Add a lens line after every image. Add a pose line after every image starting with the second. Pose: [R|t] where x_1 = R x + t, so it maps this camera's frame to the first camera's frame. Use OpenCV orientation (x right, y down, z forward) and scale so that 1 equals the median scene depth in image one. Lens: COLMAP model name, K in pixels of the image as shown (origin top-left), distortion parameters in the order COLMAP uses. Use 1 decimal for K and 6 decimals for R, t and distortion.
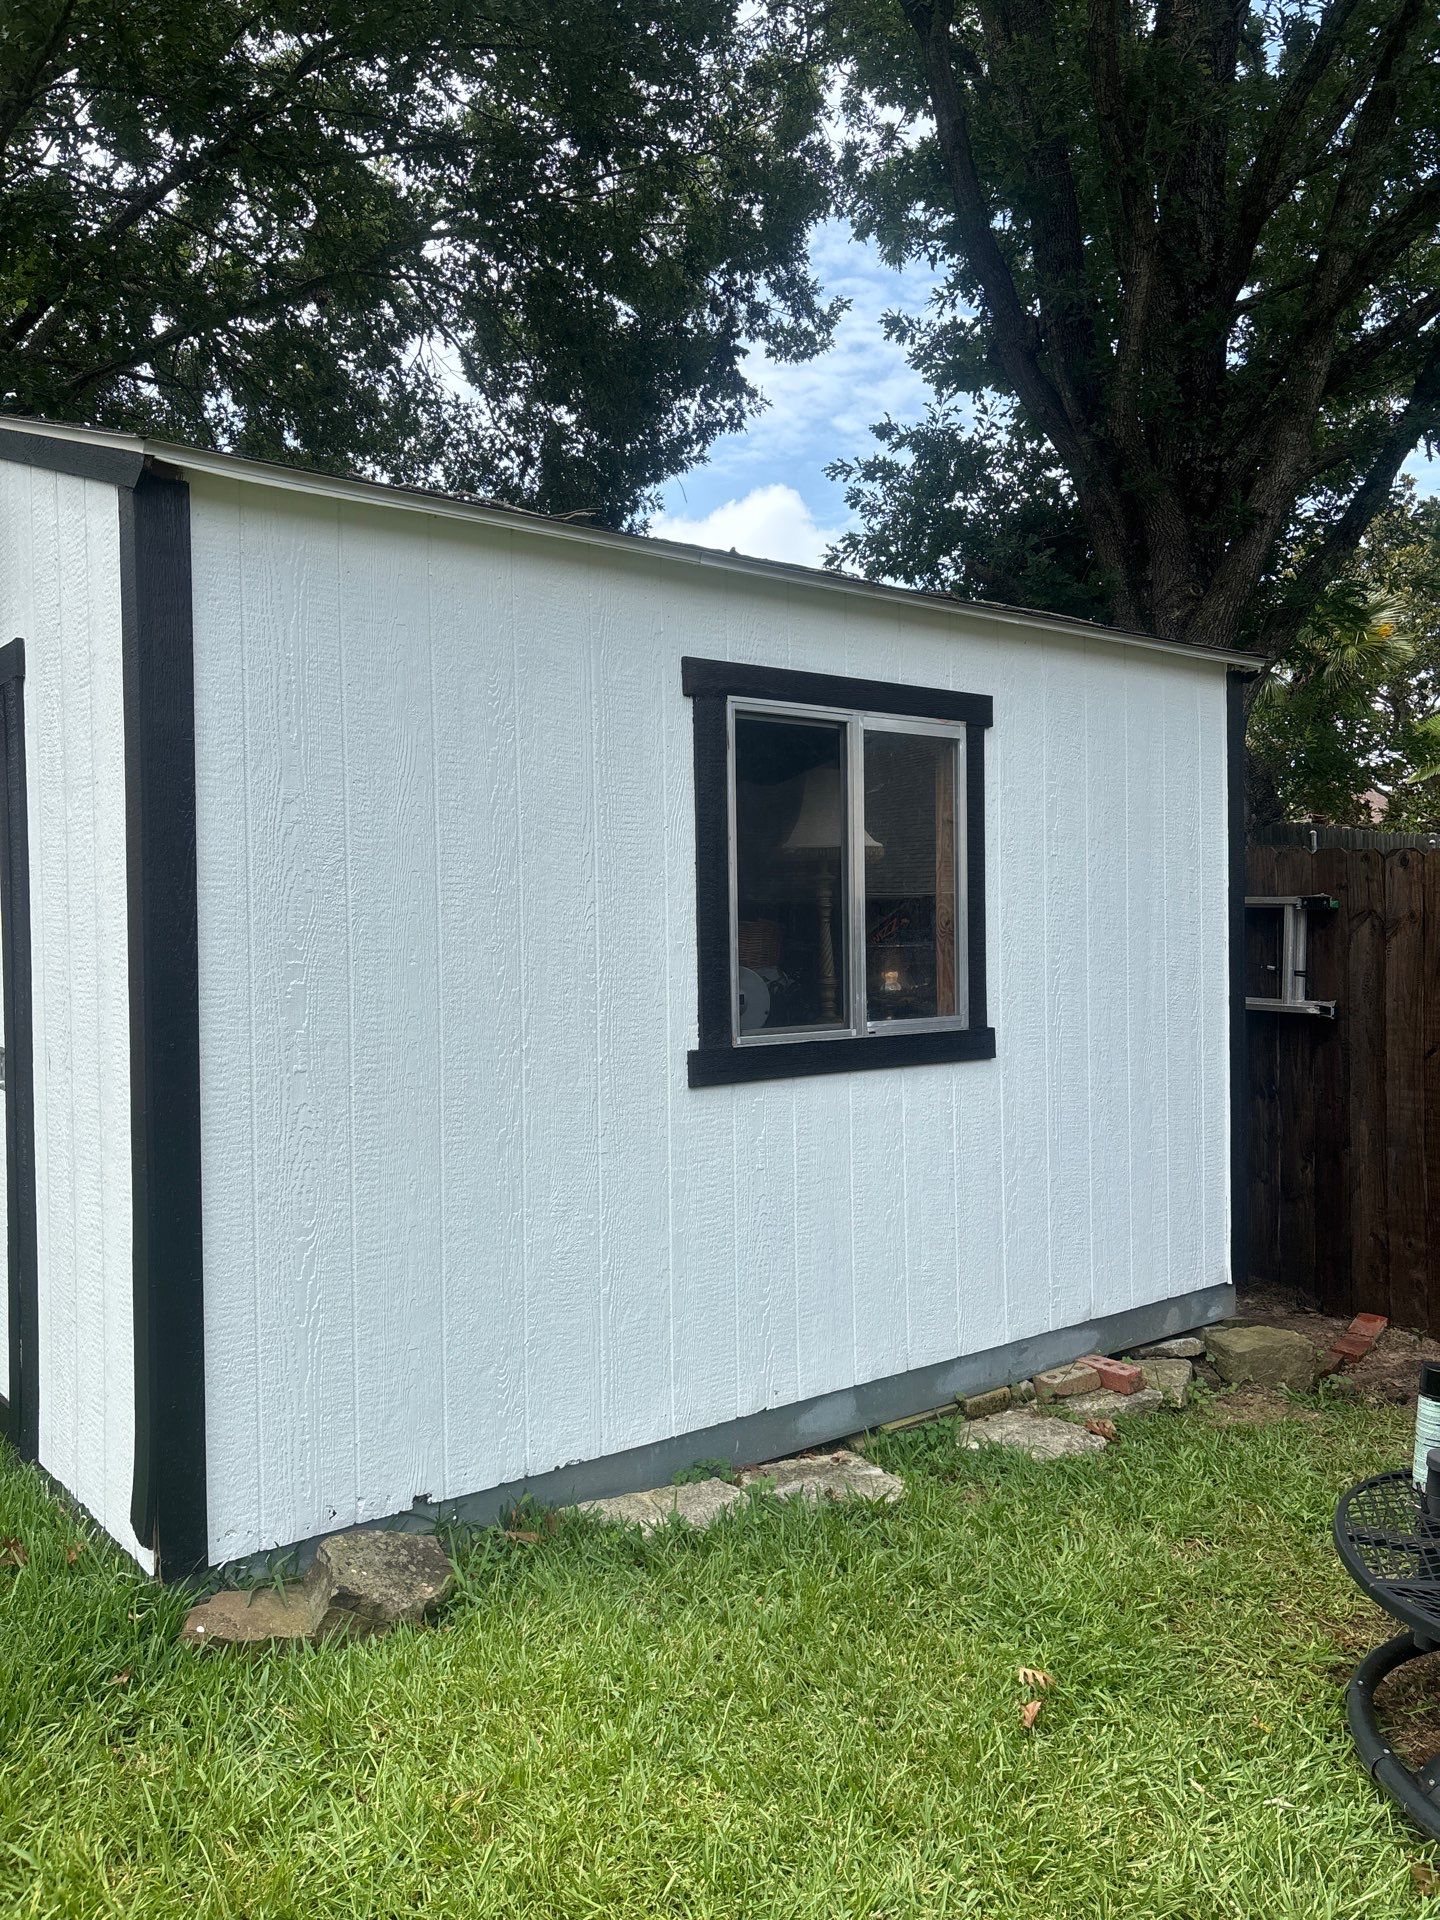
lens RADIAL K [[1462.3, 0, 680.6], [0, 1462.3, 962.7], [0, 0, 1]] dist [0.041354, -0.054073]
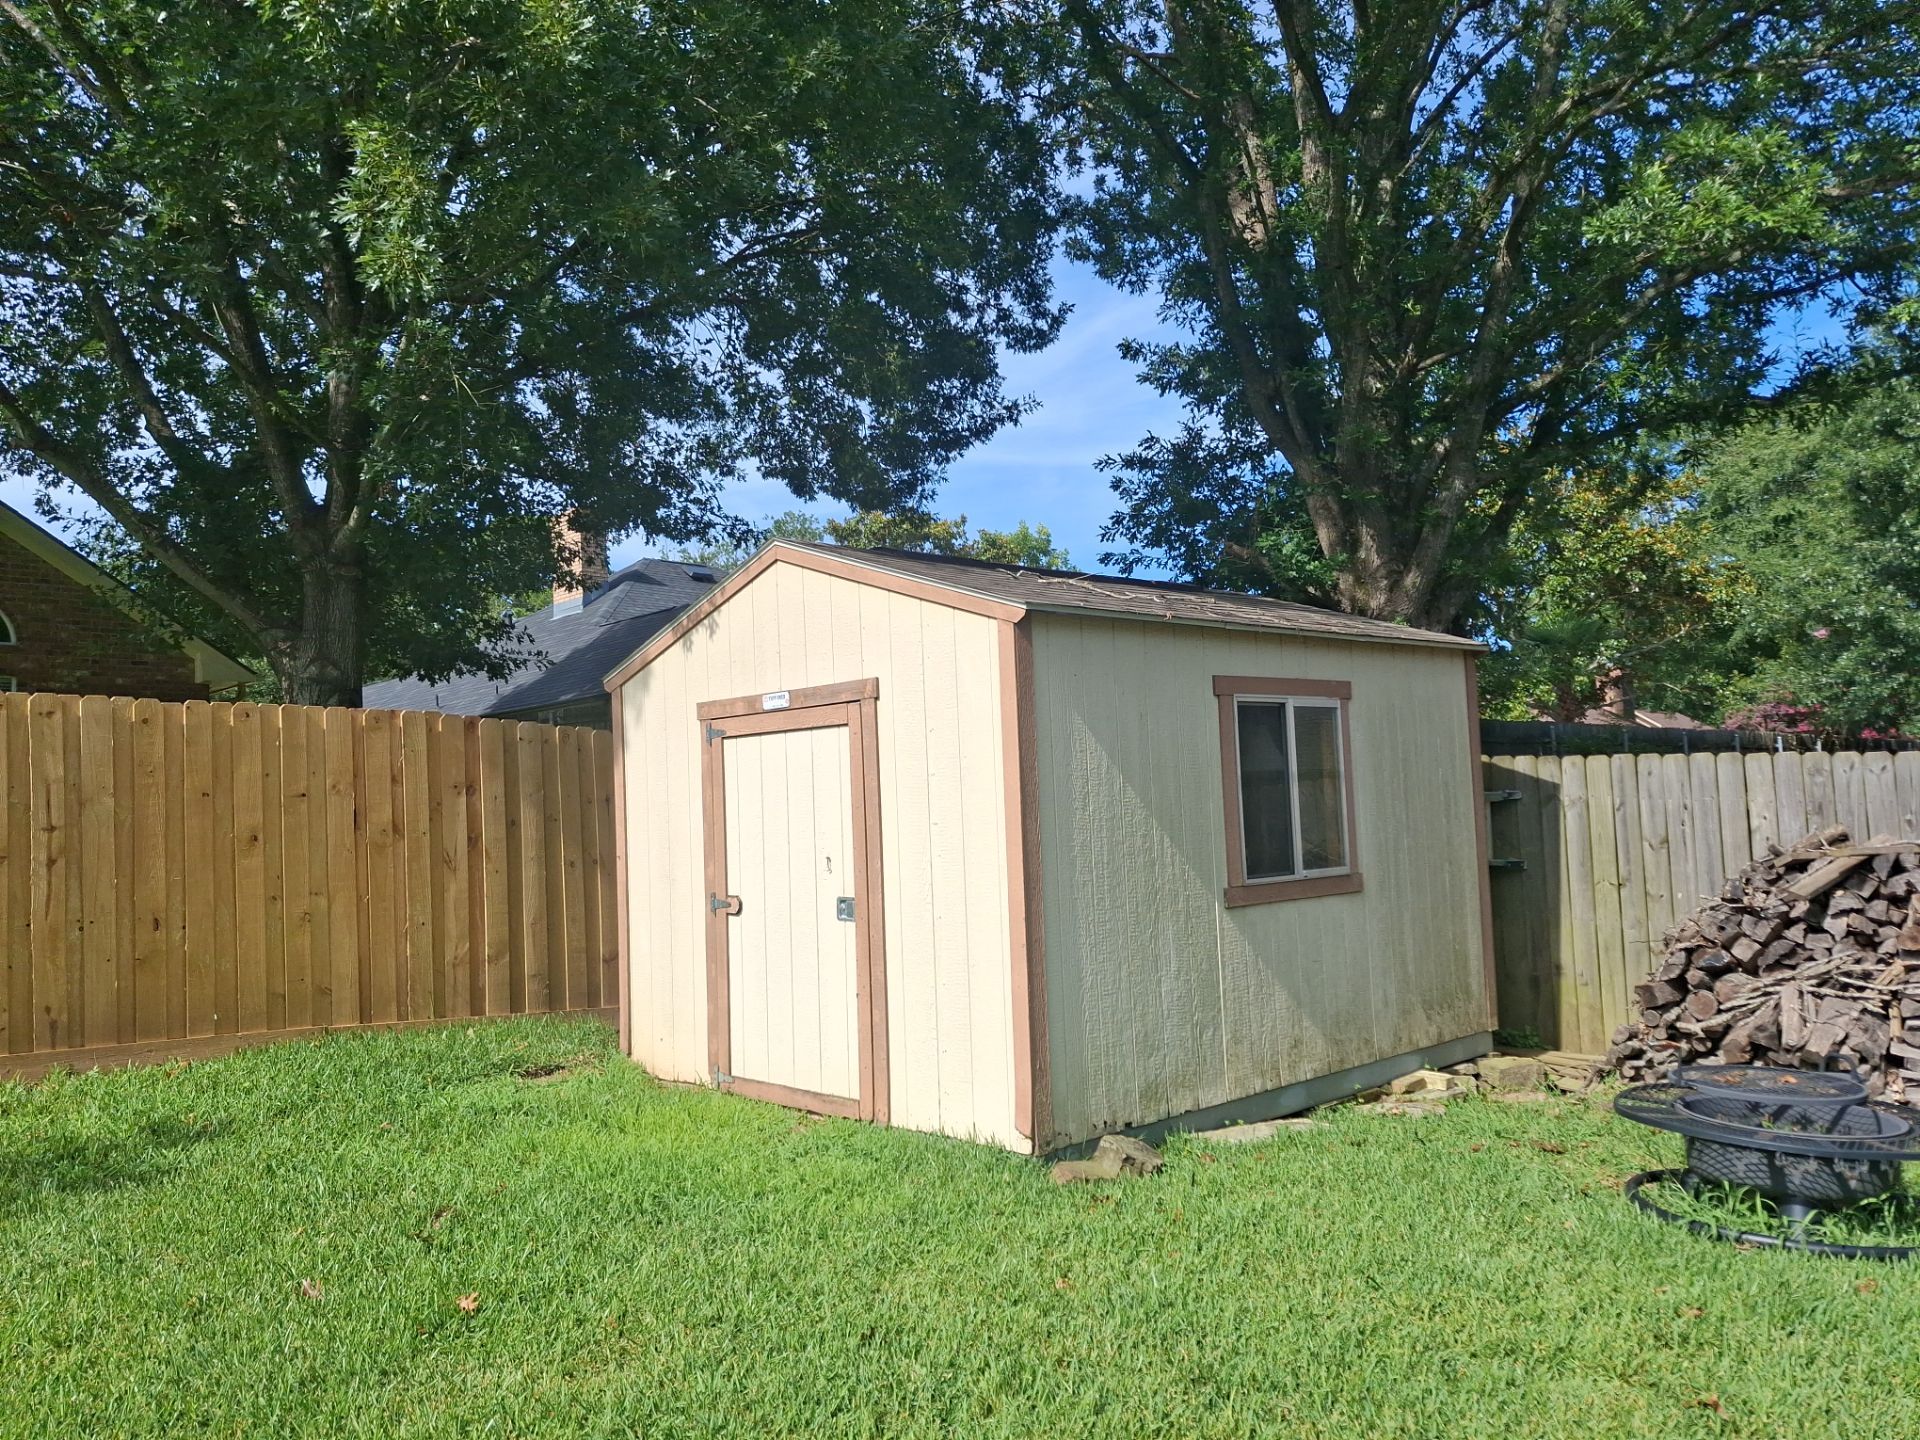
lens RADIAL K [[1462.3, 0, 960.0], [0, 1462.3, 720.0], [0, 0, 1]] dist [0.041354, -0.054073]
pose [[0.994523, -0.018201, 0.102919, -0.135495], [0.027288, 0.995784, -0.087580, 0.000926], [-0.100891, 0.089909, 0.990827, -0.211704]]
